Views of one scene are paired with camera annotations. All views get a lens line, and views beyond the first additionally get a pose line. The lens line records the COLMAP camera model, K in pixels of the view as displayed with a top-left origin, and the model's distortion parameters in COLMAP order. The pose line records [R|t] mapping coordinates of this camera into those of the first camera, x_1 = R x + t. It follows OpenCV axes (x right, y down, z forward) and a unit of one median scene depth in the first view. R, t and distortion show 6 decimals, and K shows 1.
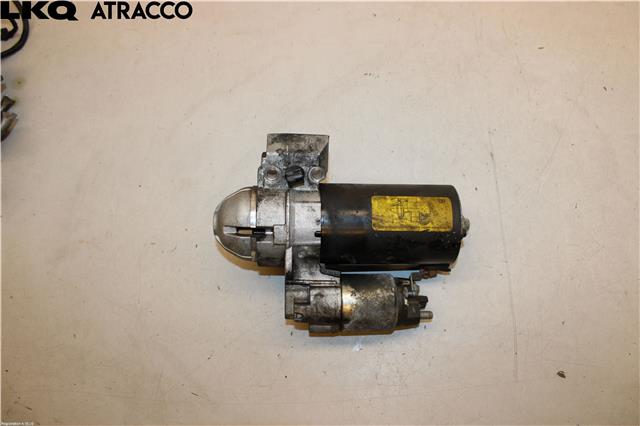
lens RADIAL K [[514.8, 0, 320.0], [0, 514.8, 213.0], [0, 0, 1]] dist [-0.180392, 0.126283]
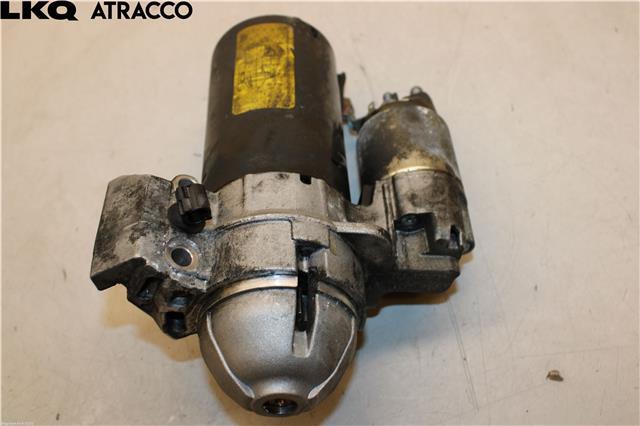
lens RADIAL K [[723.2, 0, 320.0], [0, 723.2, 213.0], [0, 0, 1]] dist [-0.093556, 0.004967]
pose [[-0.048518, -0.791127, 0.609724, -0.471659], [0.979077, 0.083109, 0.185745, -0.077266], [-0.197622, 0.605979, 0.770542, 0.432206]]
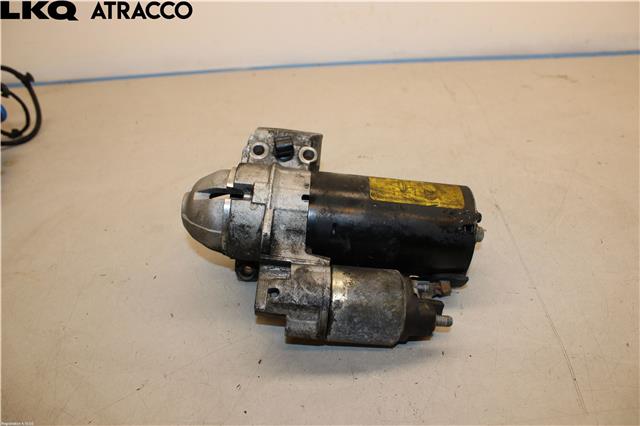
lens RADIAL K [[514.8, 0, 320.0], [0, 514.8, 213.0], [0, 0, 1]] dist [-0.180392, 0.126283]
pose [[0.998445, 0.055253, 0.007378, 0.013960], [-0.040743, 0.813681, -0.579882, 0.531115], [-0.038043, 0.578680, 0.814667, 0.320751]]
